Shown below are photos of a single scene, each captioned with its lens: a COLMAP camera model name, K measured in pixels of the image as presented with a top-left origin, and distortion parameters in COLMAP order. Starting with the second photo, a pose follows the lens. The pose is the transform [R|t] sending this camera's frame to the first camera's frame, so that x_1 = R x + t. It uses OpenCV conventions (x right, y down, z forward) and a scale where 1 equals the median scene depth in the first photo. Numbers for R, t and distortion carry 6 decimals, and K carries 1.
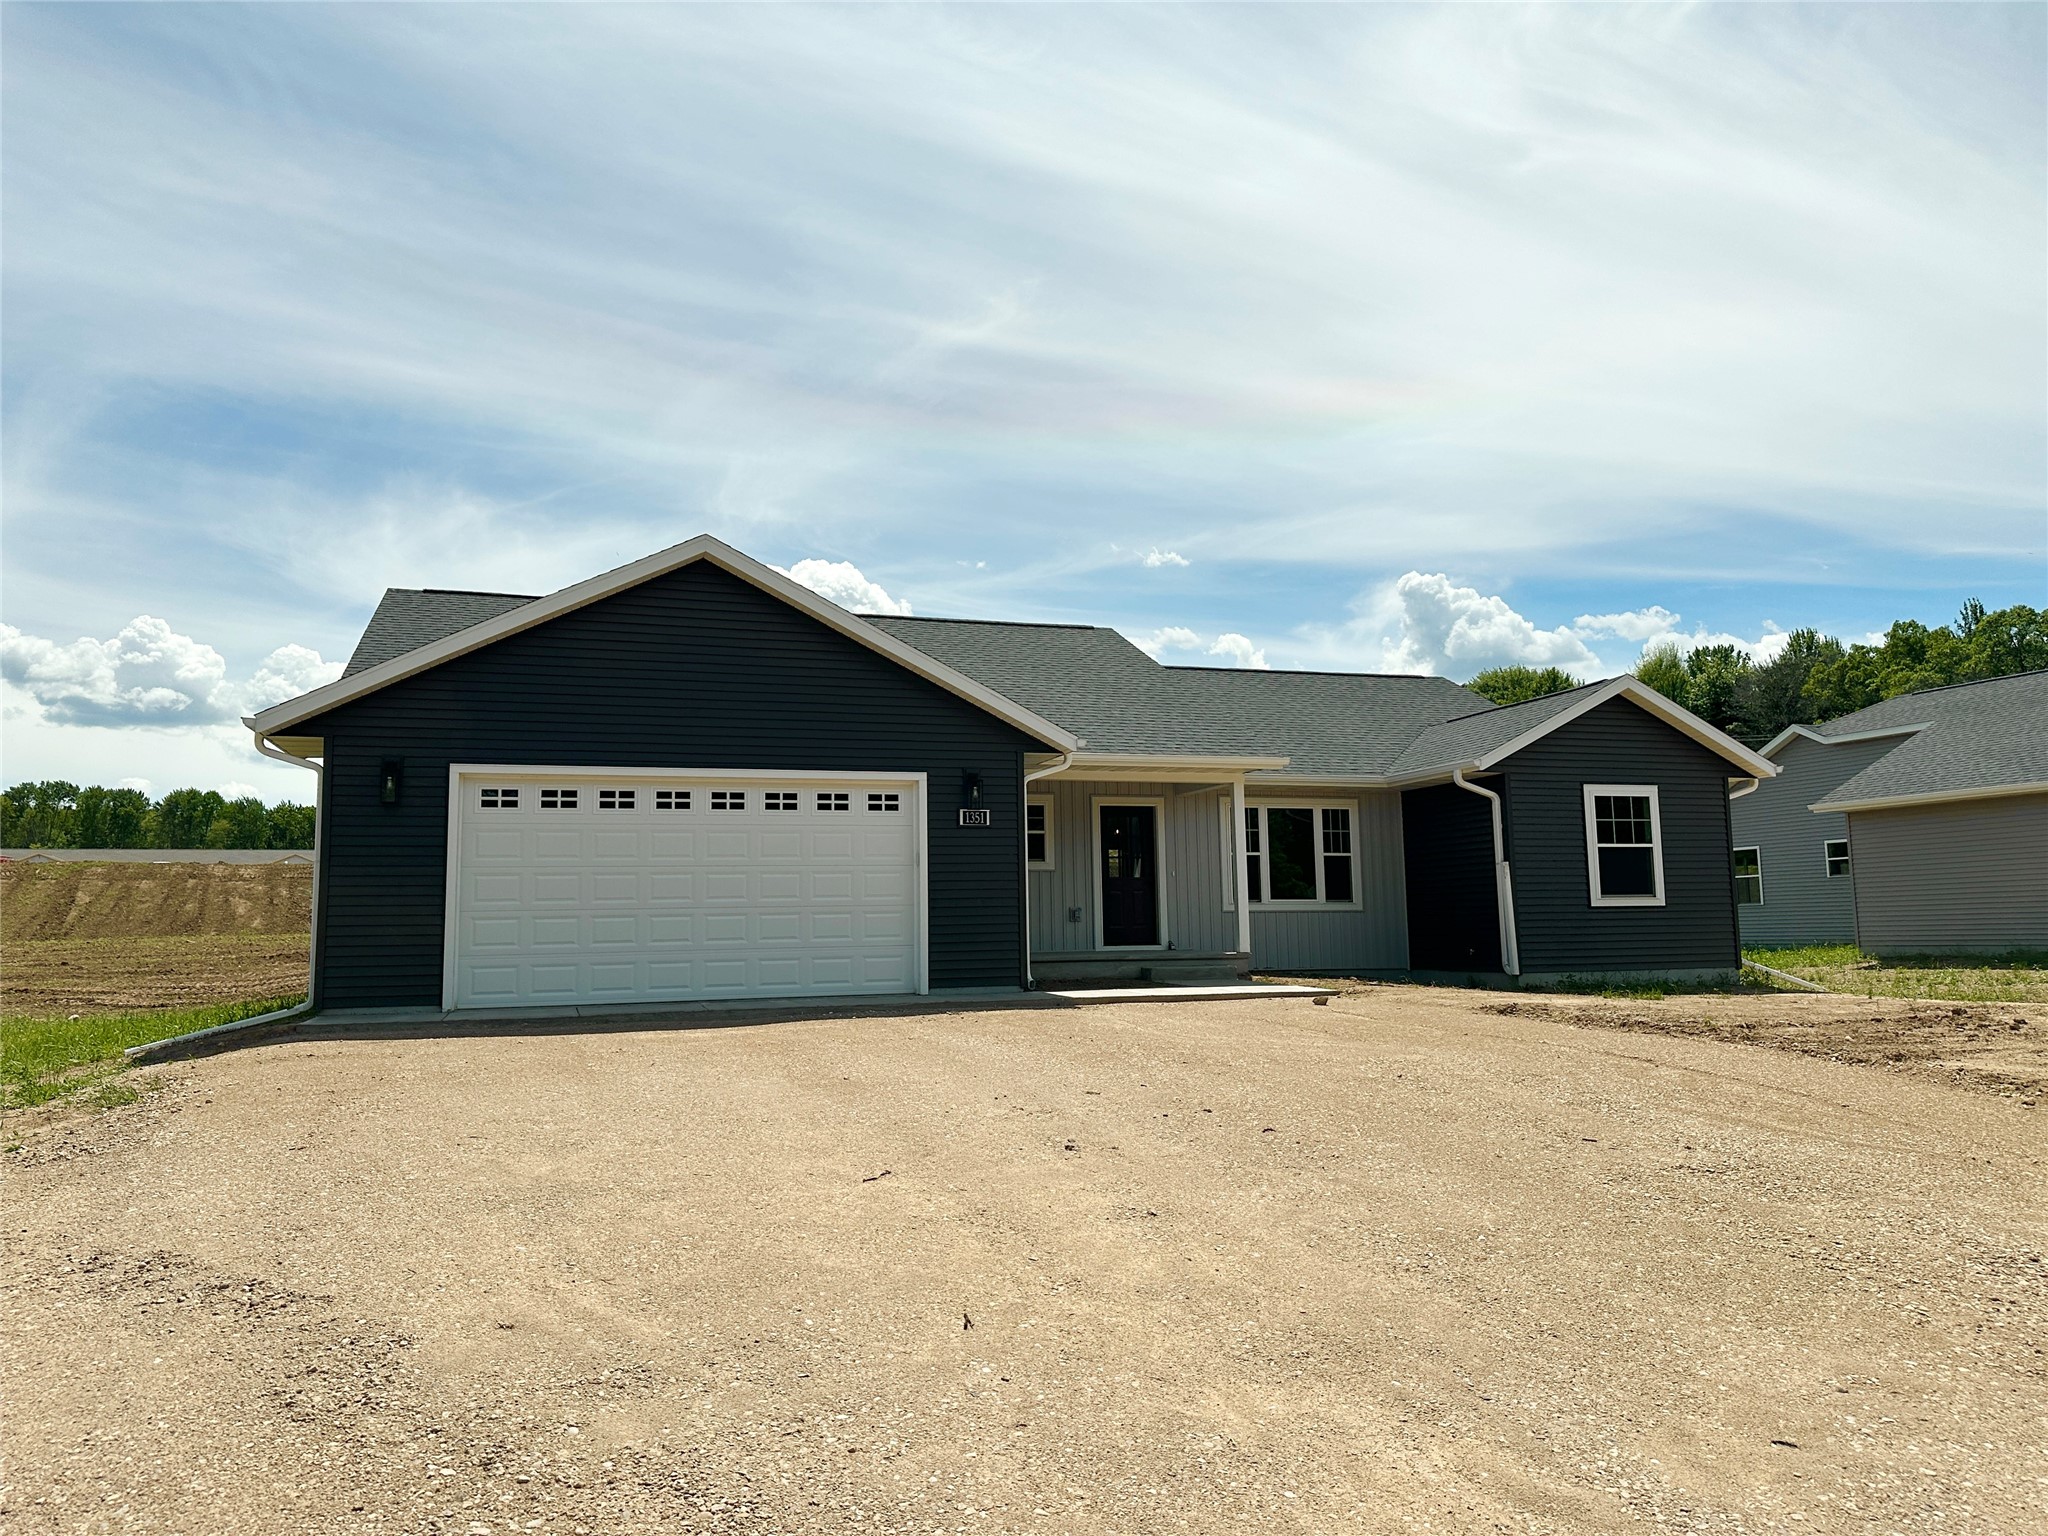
lens RADIAL K [[1425.8, 0, 1016.8], [0, 1425.8, 771.0], [0, 0, 1]] dist [0.043603, -0.054321]
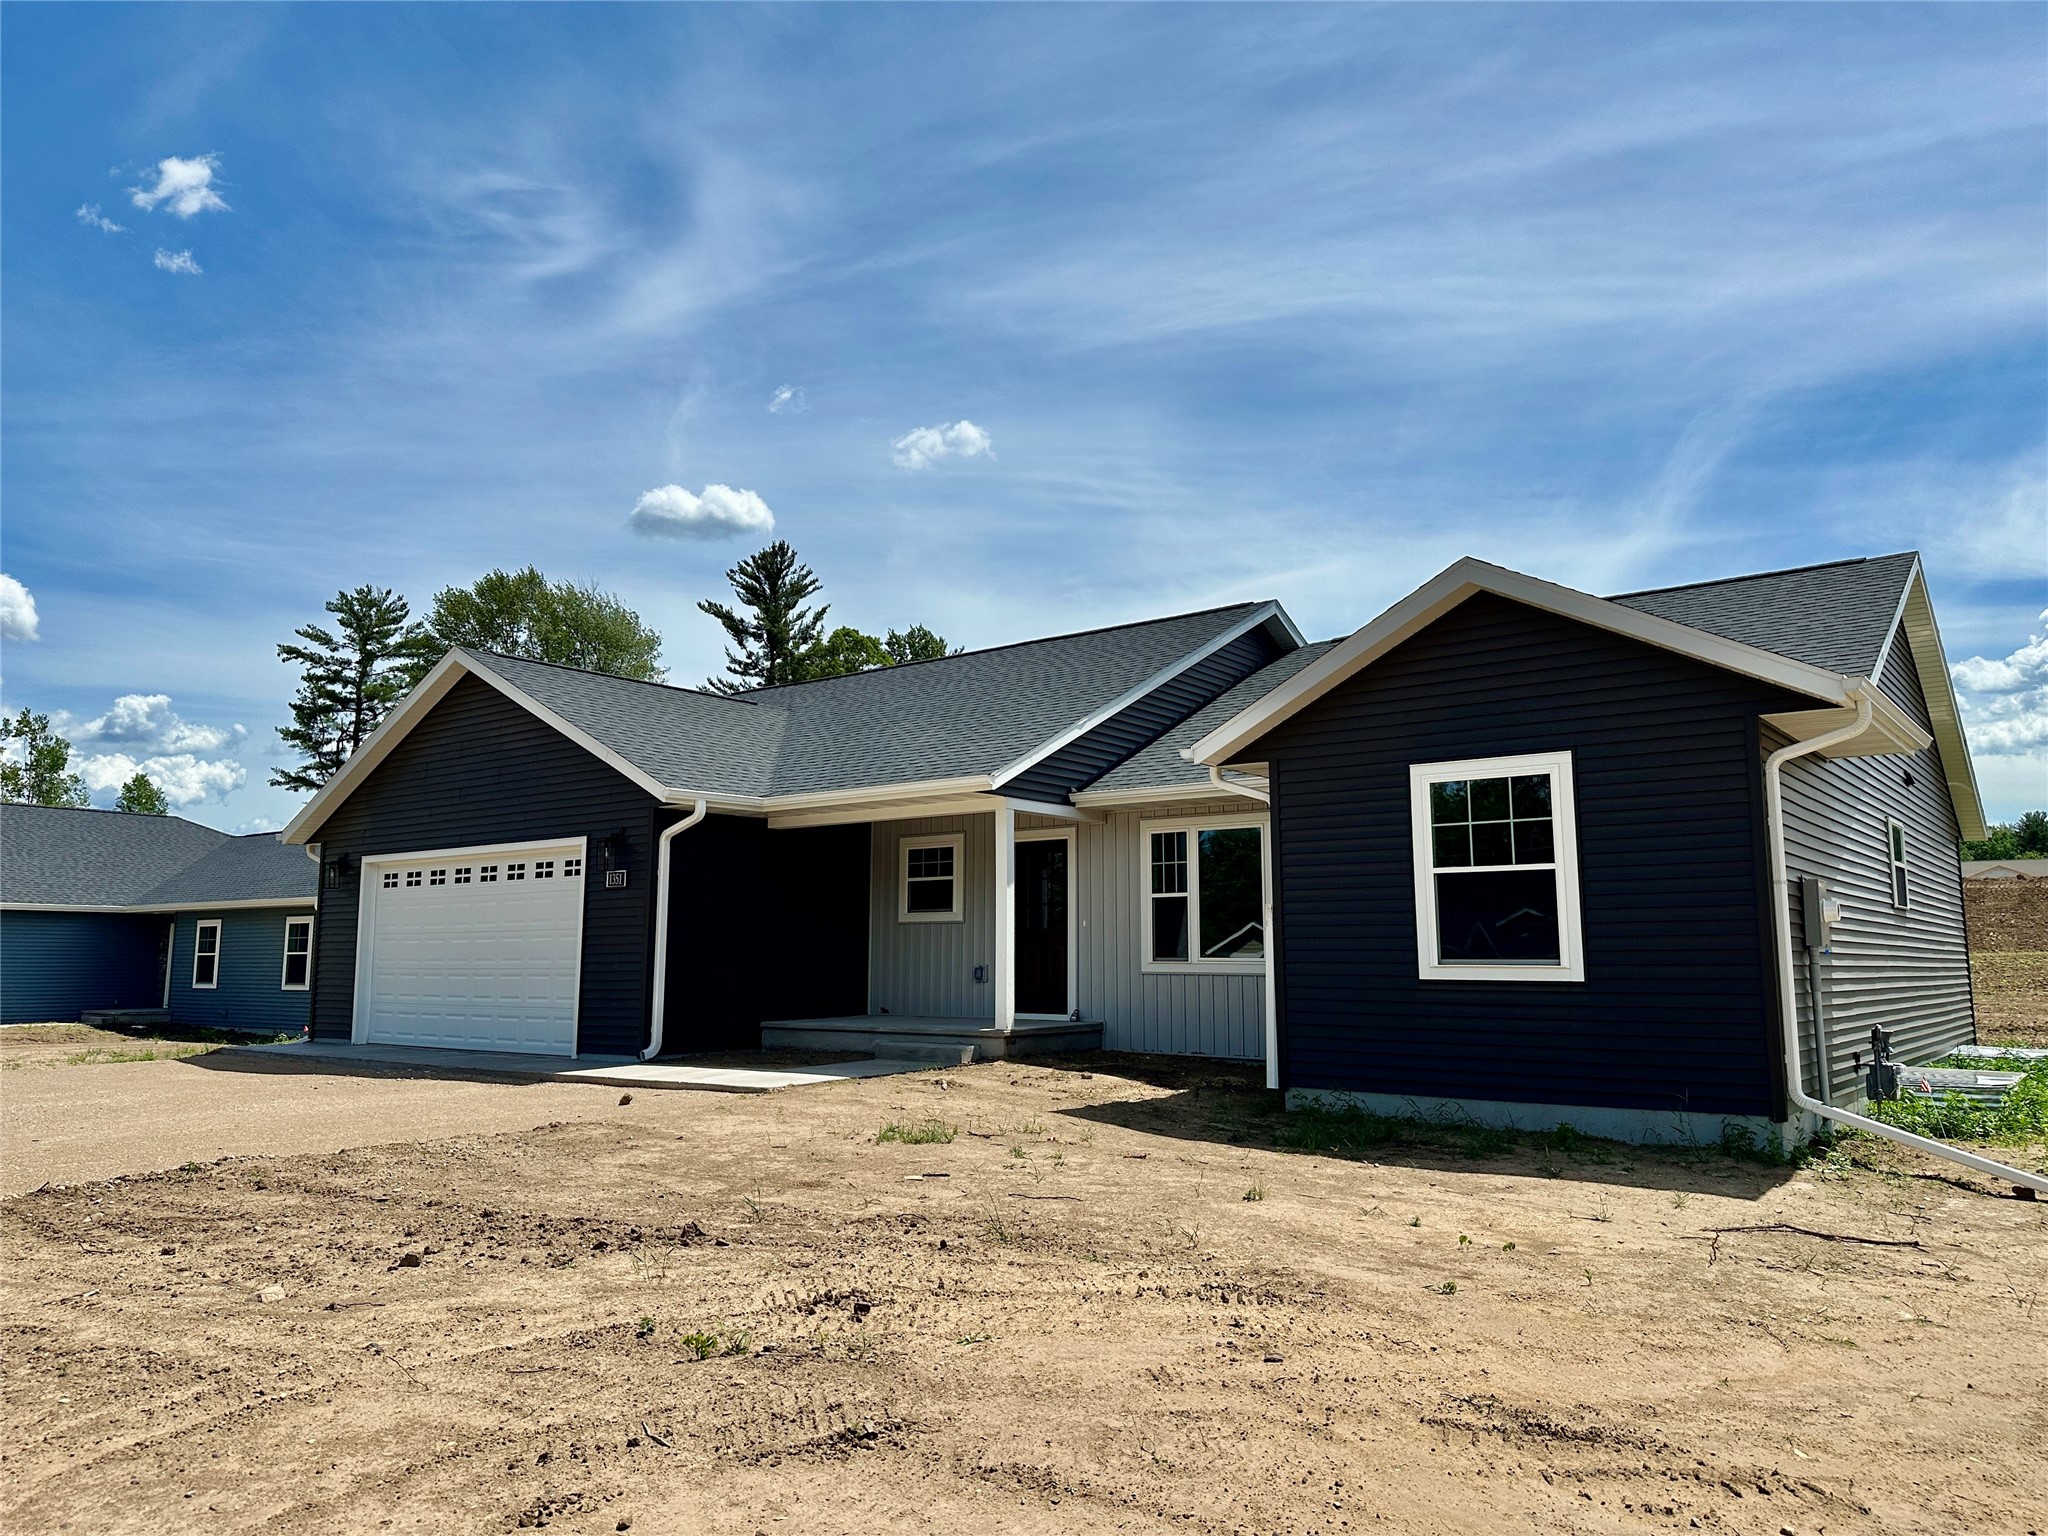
lens RADIAL K [[1425.8, 0, 1021.4], [0, 1425.8, 758.4], [0, 0, 1]] dist [0.043603, -0.054321]
pose [[0.583646, -0.100786, -0.805729, 0.765148], [0.083834, 0.994444, -0.063665, 0.029735], [0.807669, -0.030390, 0.588853, 0.534088]]
